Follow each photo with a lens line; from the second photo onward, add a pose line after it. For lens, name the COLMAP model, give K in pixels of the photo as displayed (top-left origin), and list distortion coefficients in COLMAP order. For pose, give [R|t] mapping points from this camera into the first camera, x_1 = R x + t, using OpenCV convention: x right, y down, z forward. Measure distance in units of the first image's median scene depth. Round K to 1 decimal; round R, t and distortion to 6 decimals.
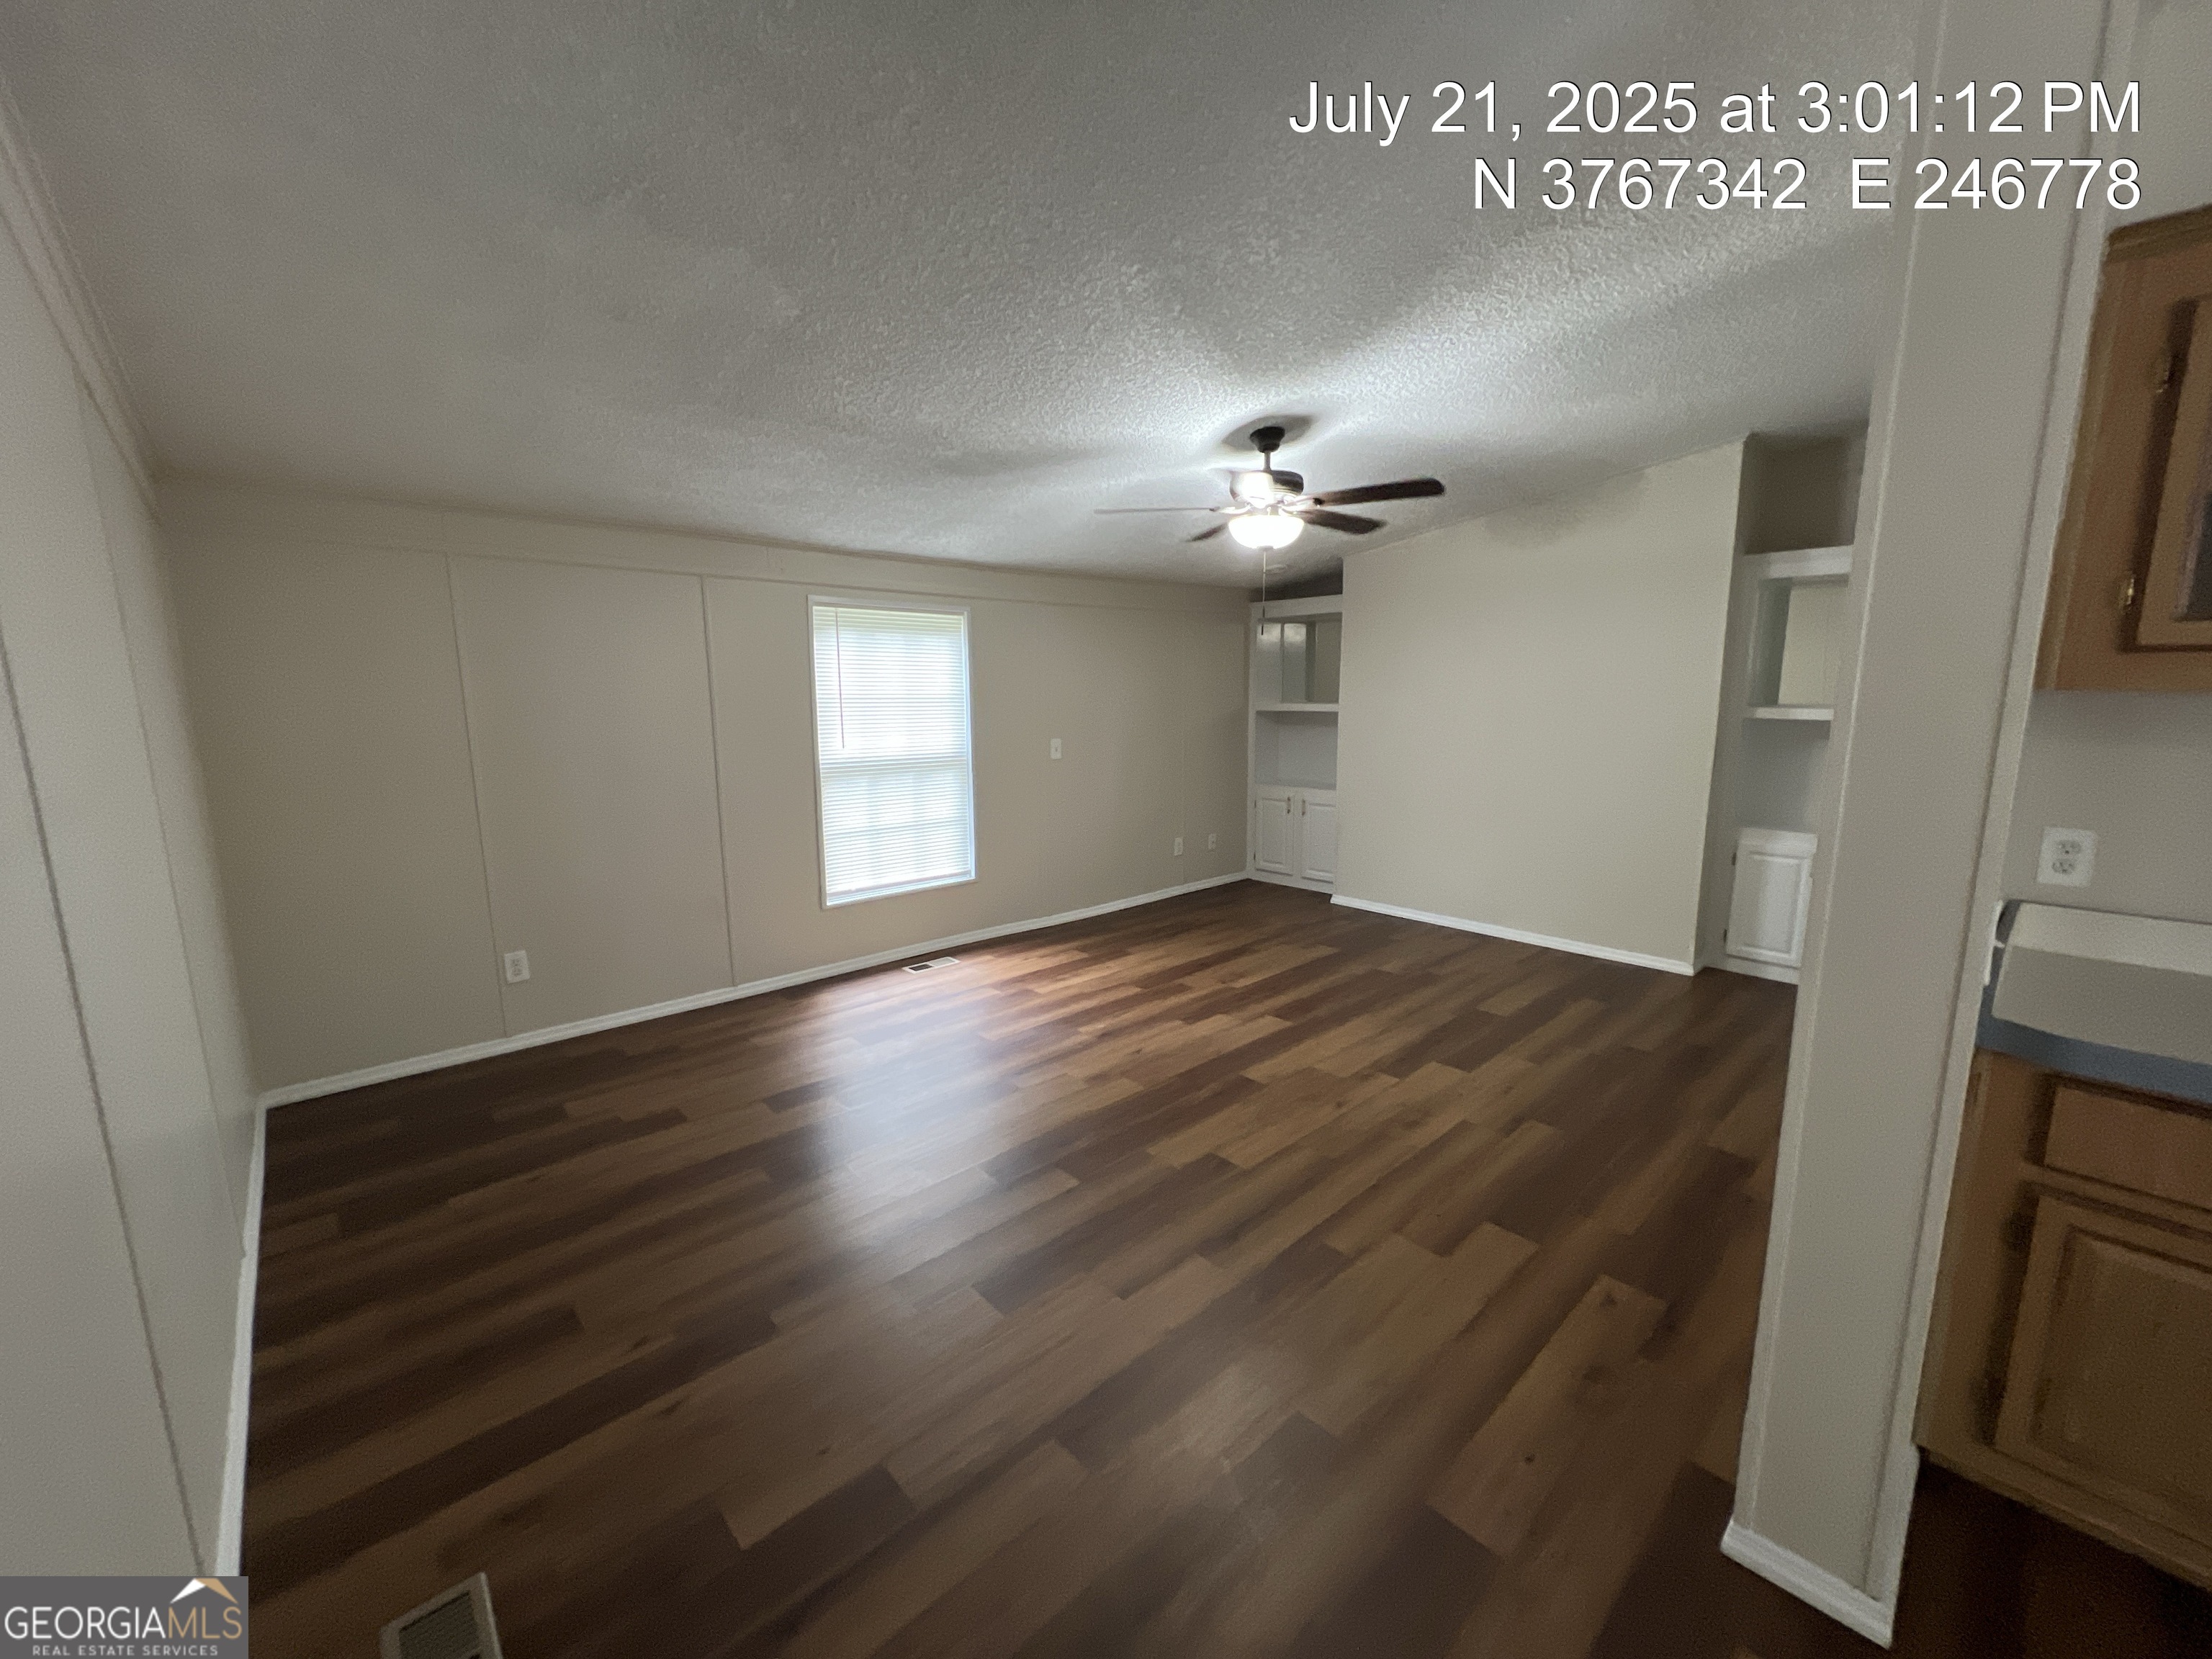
lens RADIAL K [[887.6, 0, 1106.6], [0, 887.6, 828.8], [0, 0, 1]] dist [0.000254, -0.000038]
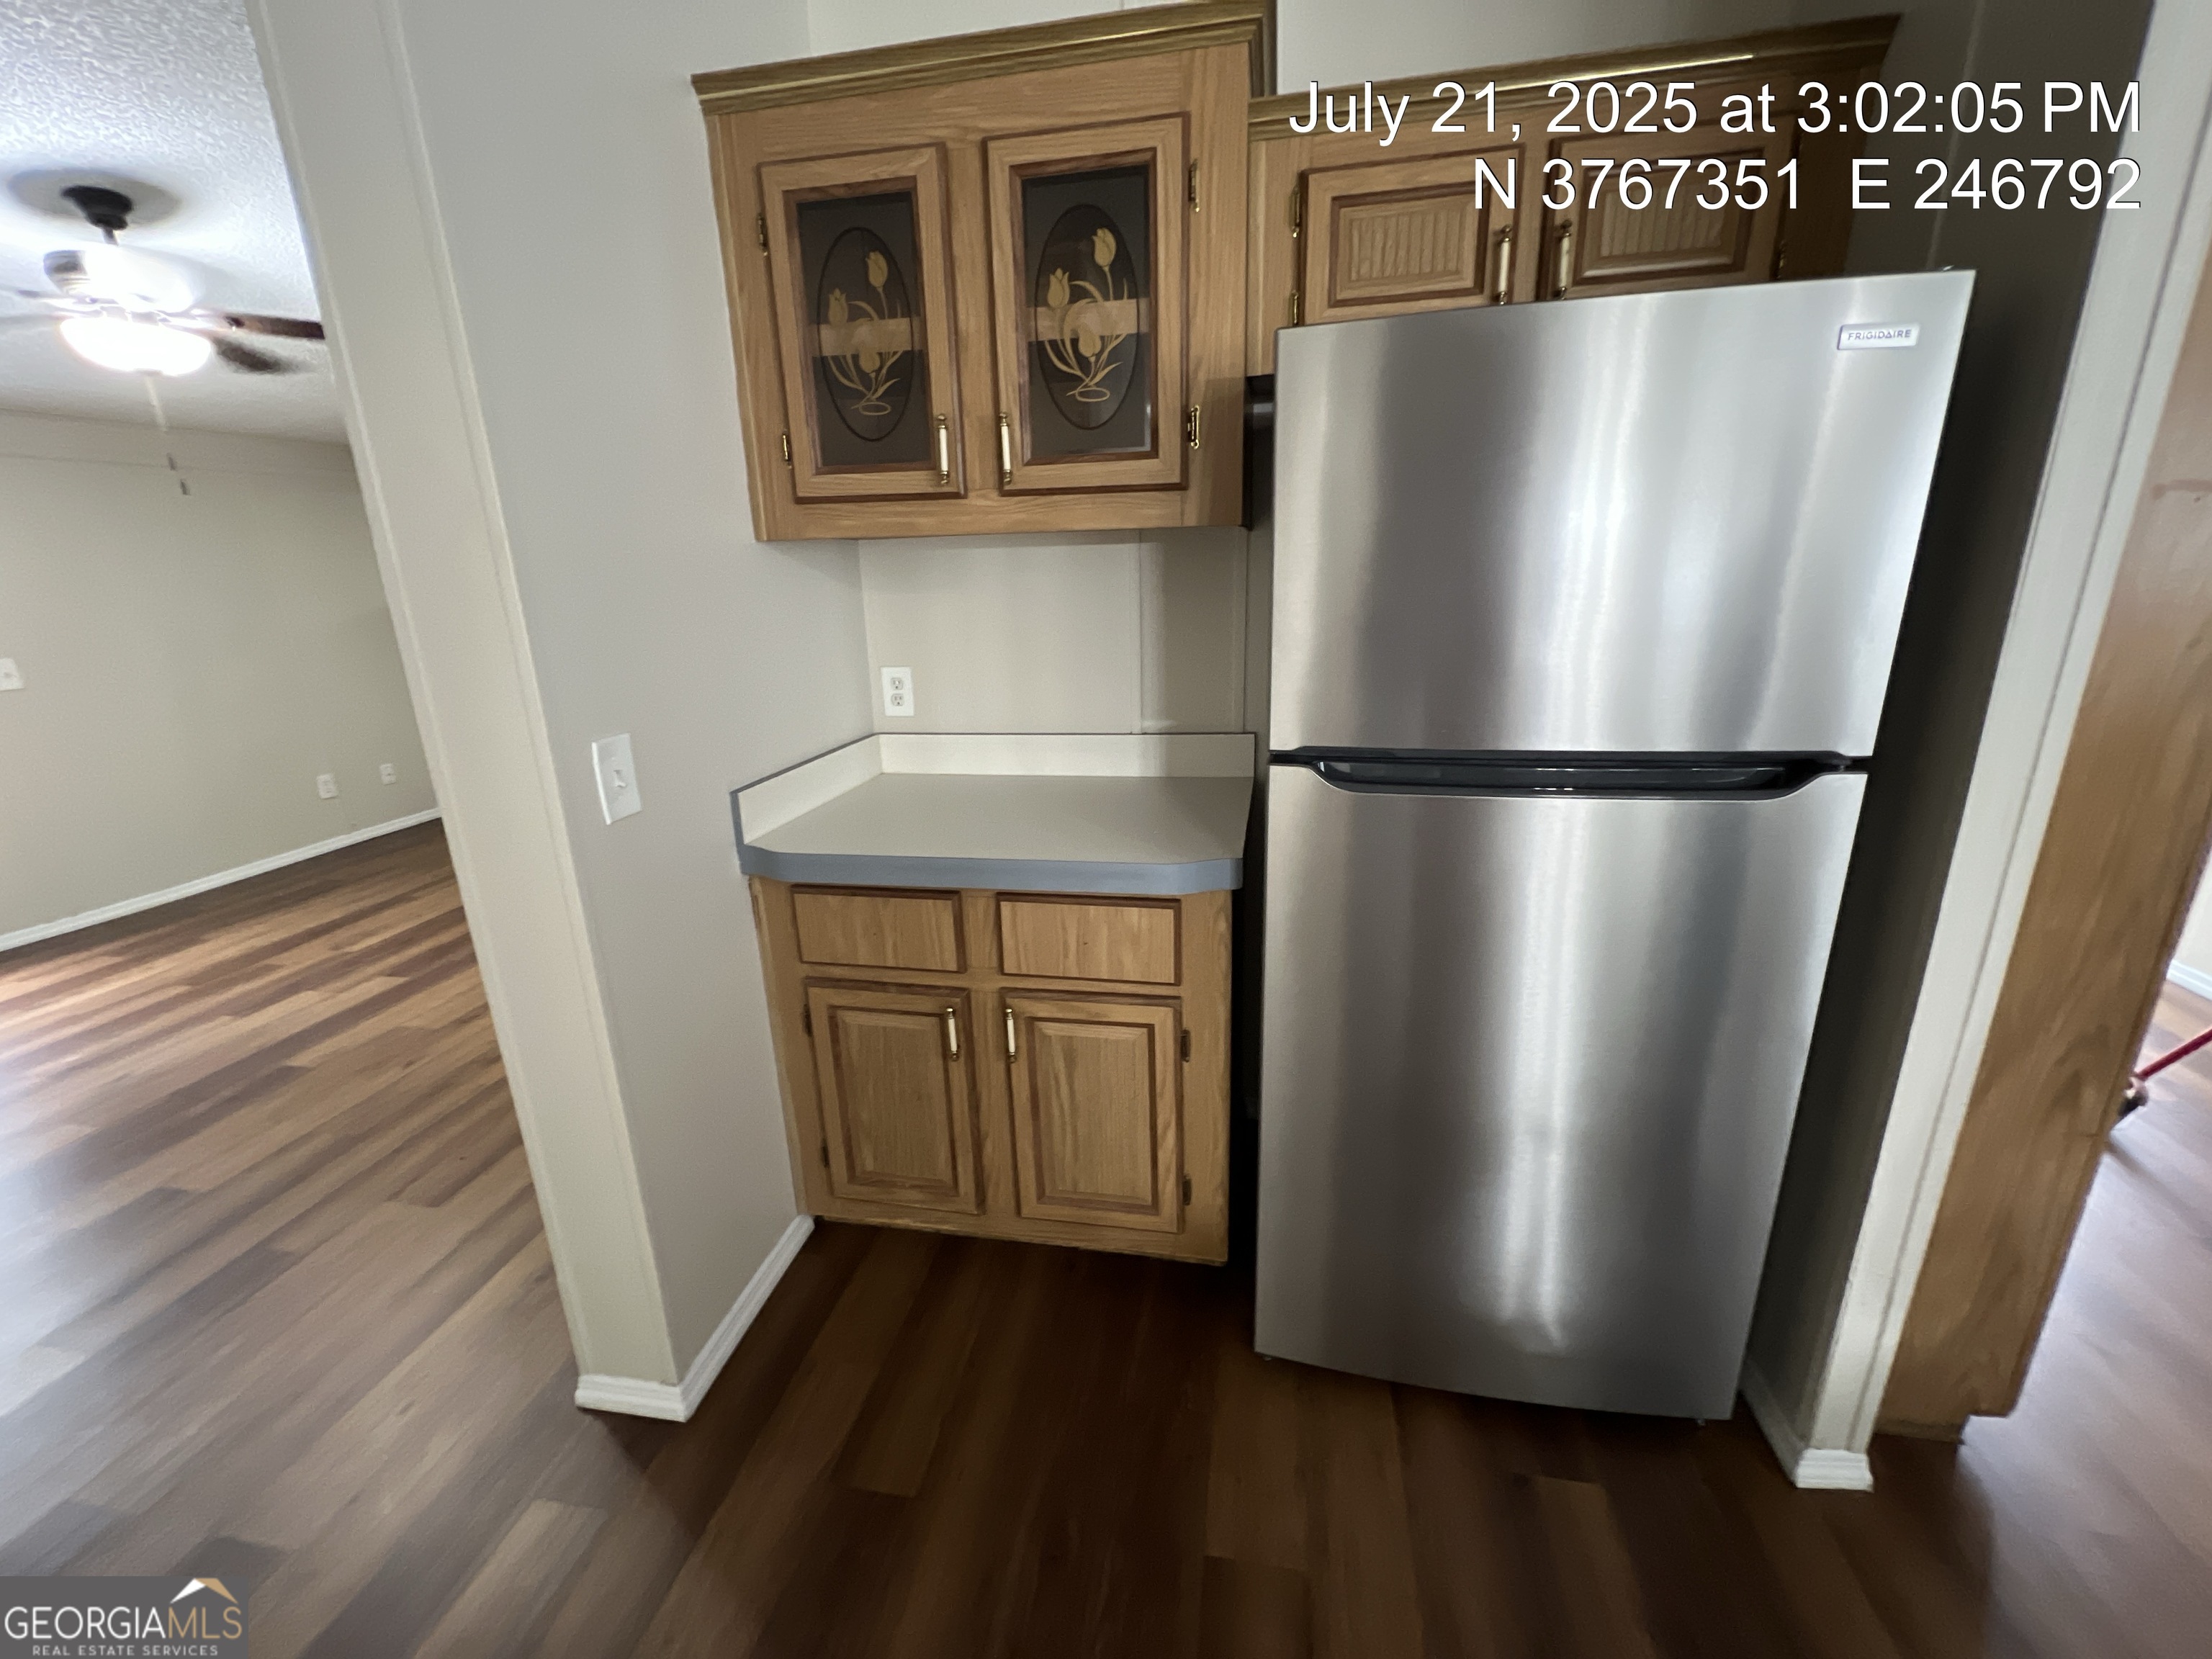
lens RADIAL K [[894.0, 0, 1100.3], [0, 894.0, 828.6], [0, 0, 1]] dist [-0.000400, 0.000469]
pose [[0.800461, -0.189363, 0.568687, 0.278353], [0.121393, 0.980338, 0.155568, 0.027577], [-0.586964, -0.055492, 0.807709, -0.062650]]
